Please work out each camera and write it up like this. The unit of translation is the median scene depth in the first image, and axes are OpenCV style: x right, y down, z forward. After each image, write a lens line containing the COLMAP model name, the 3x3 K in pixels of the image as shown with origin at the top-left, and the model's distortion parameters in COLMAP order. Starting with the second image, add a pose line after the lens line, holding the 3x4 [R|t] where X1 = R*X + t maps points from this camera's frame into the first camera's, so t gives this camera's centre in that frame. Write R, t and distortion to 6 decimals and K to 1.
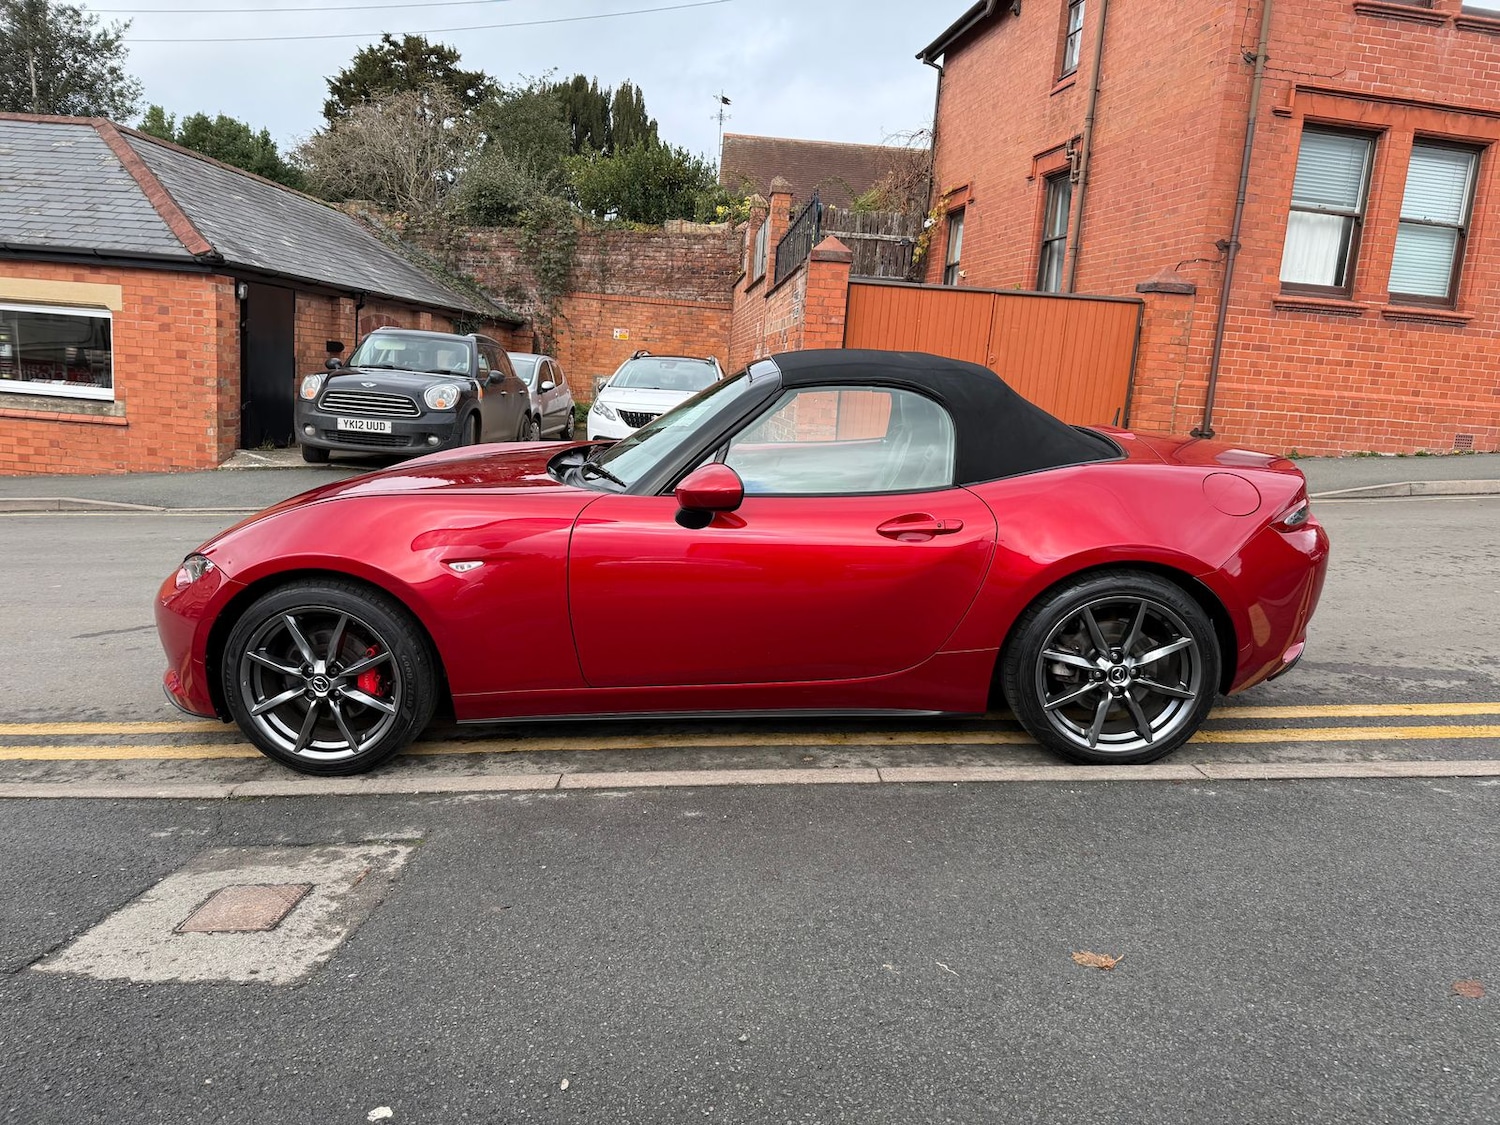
lens RADIAL K [[1052.3, 0, 750.5], [0, 1052.3, 556.1], [0, 0, 1]] dist [0.037752, -0.051141]
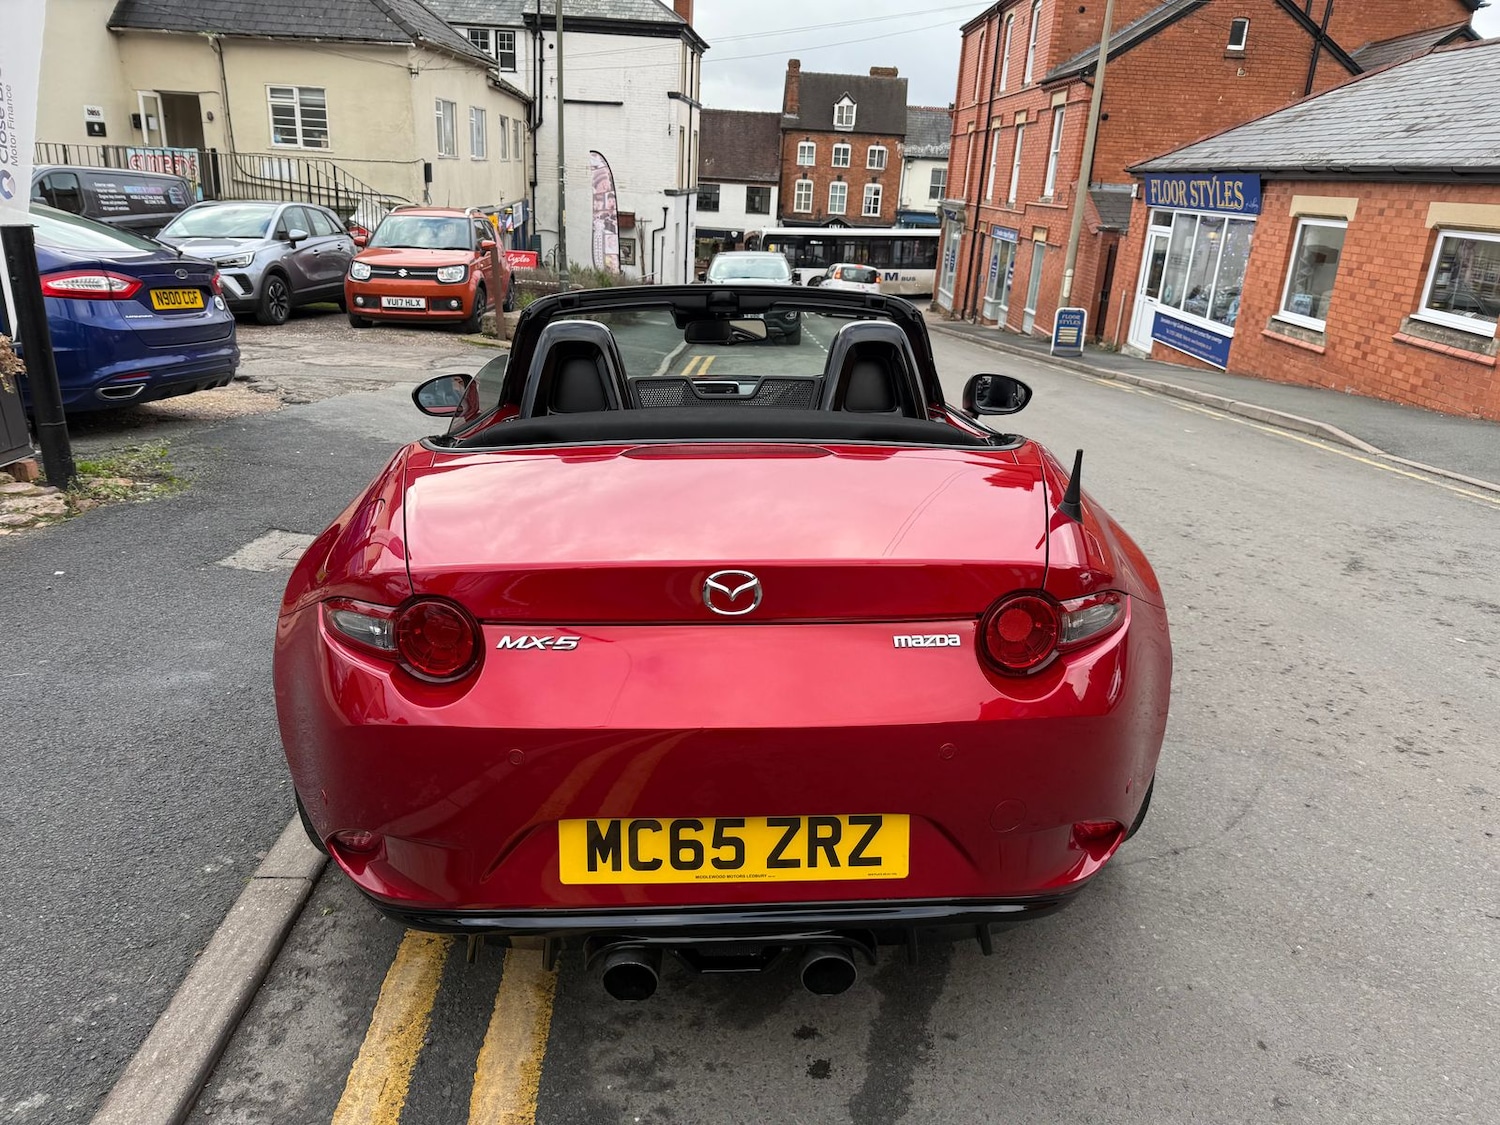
lens RADIAL K [[1052.3, 0, 753.0], [0, 1052.3, 556.7], [0, 0, 1]] dist [0.037752, -0.051141]
pose [[0.030968, 0.273147, -0.961474, 0.306020], [-0.212491, 0.941745, 0.260699, -0.073495], [0.976672, 0.196232, 0.087205, 0.347103]]
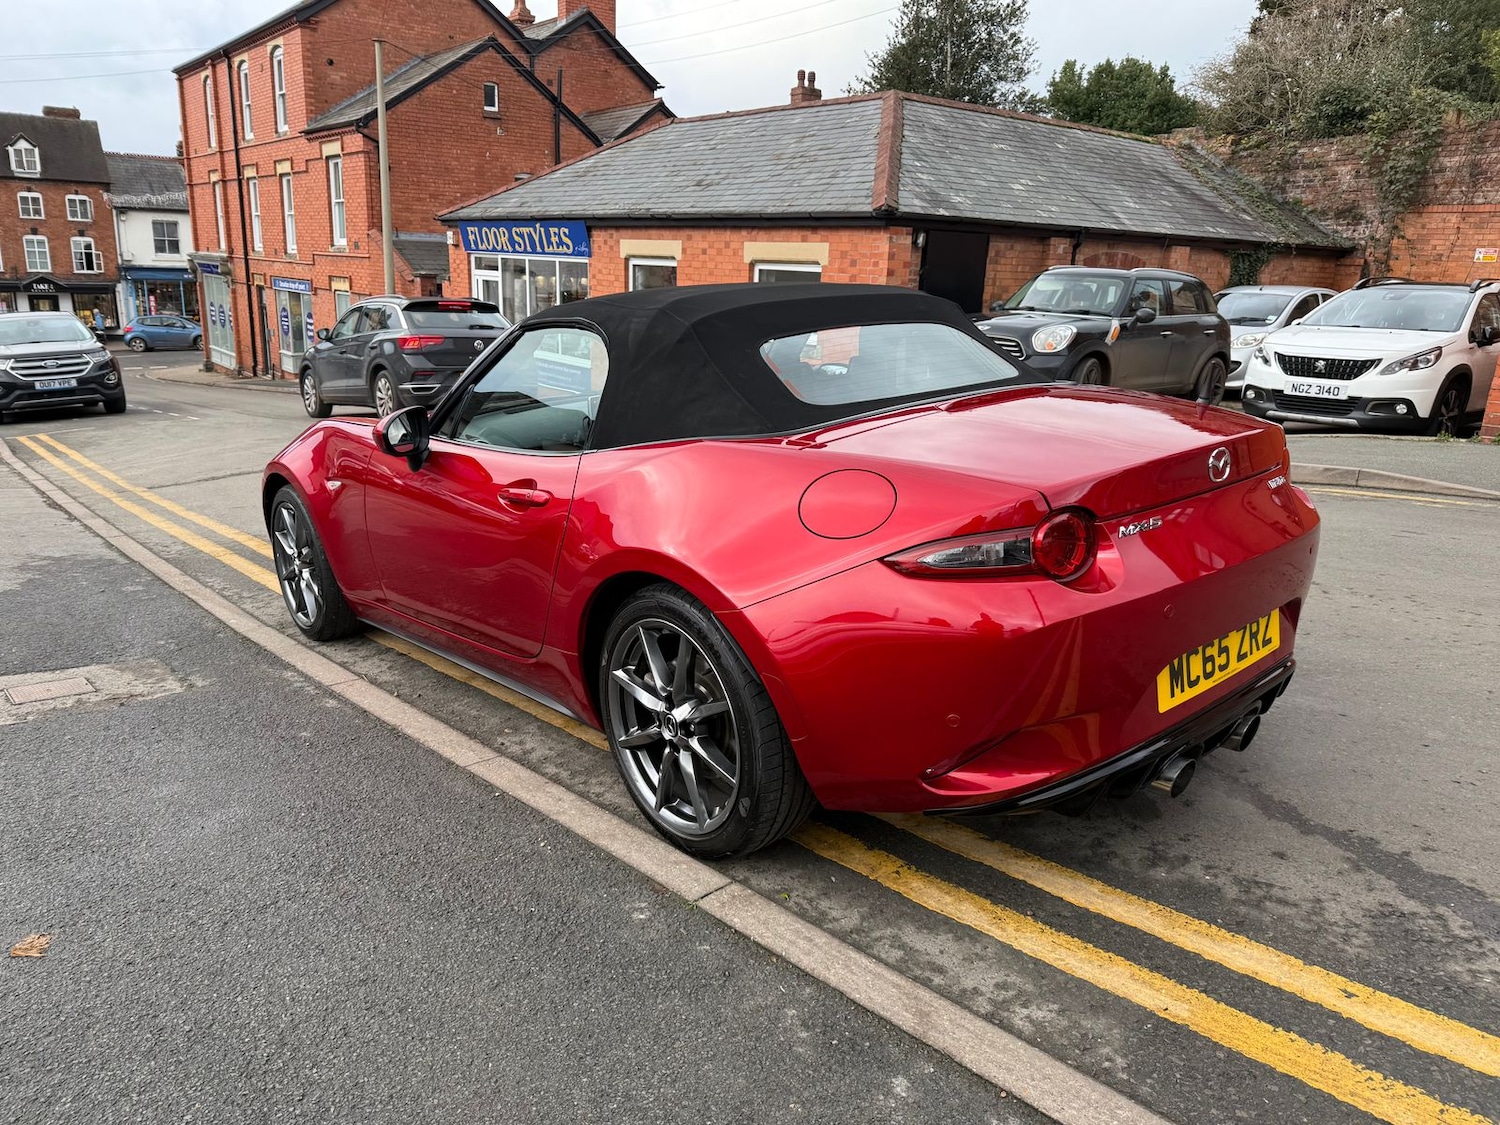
lens RADIAL K [[1052.3, 0, 745.3], [0, 1052.3, 564.6], [0, 0, 1]] dist [0.037752, -0.051141]
pose [[0.654643, 0.160069, -0.738796, 0.263343], [-0.113790, 0.987054, 0.113028, -0.025915], [0.747324, 0.010075, 0.664383, 0.159075]]
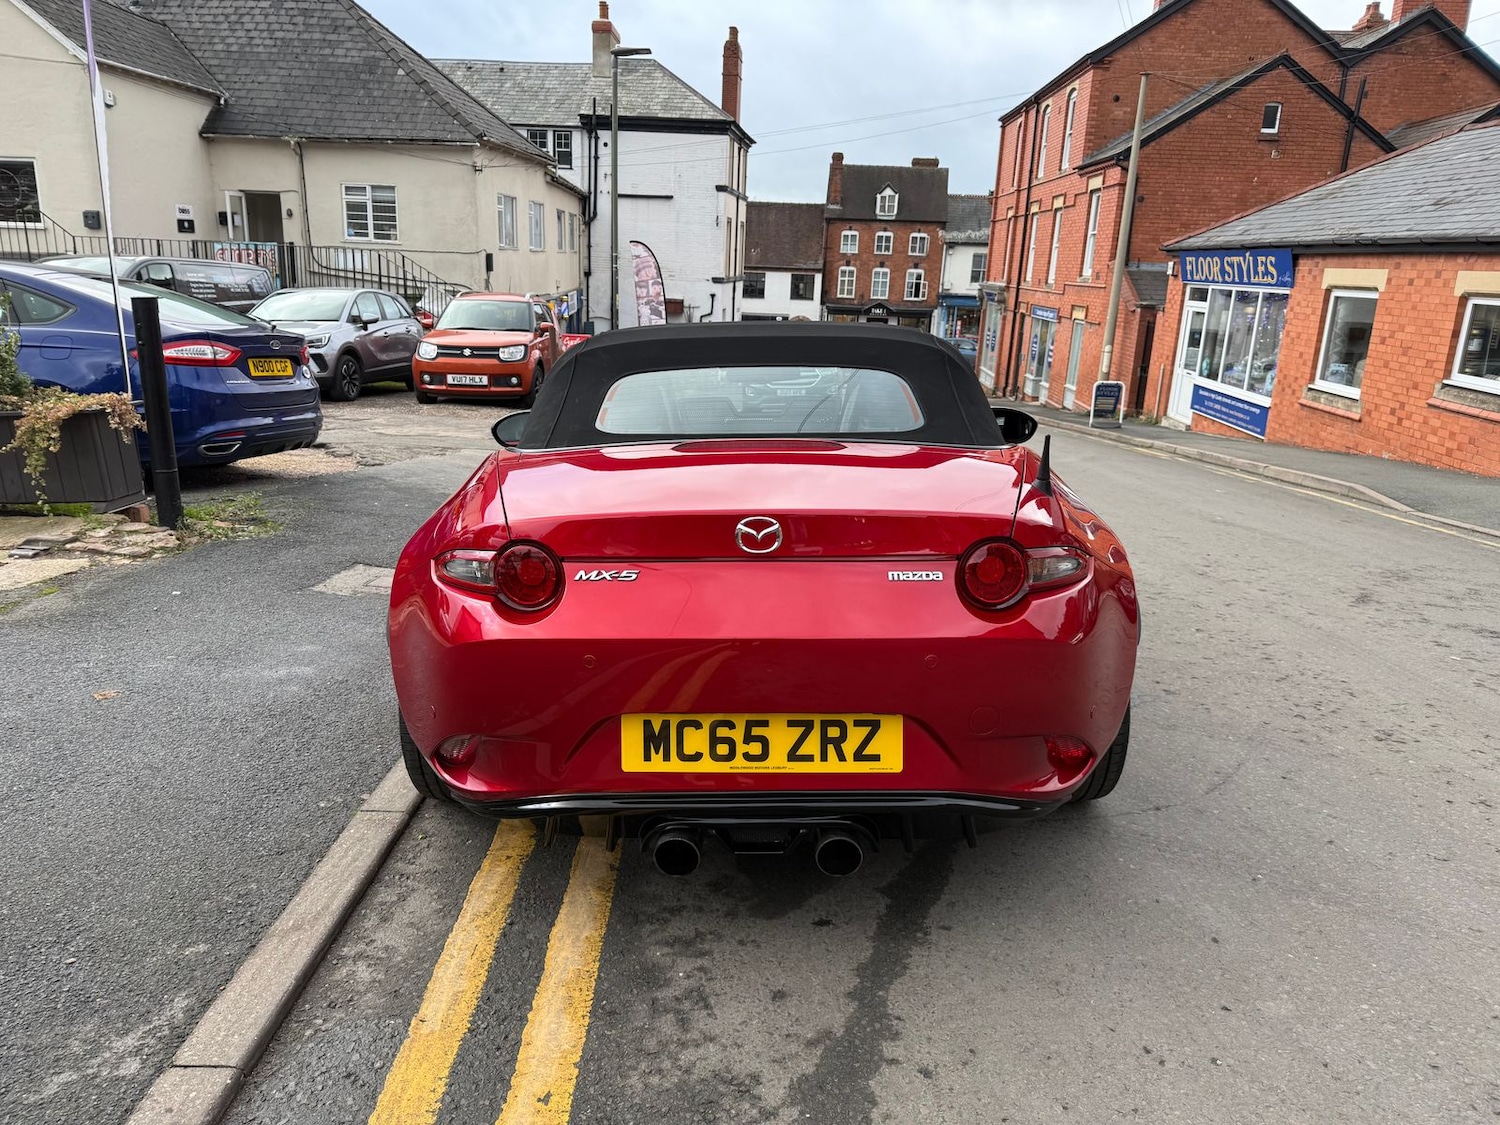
lens RADIAL K [[1052.3, 0, 742.2], [0, 1052.3, 564.8], [0, 0, 1]] dist [0.037752, -0.051141]
pose [[-0.021266, 0.205726, -0.978379, 0.347271], [-0.202260, 0.957480, 0.205728, -0.062835], [0.979101, 0.202262, 0.021248, 0.352061]]
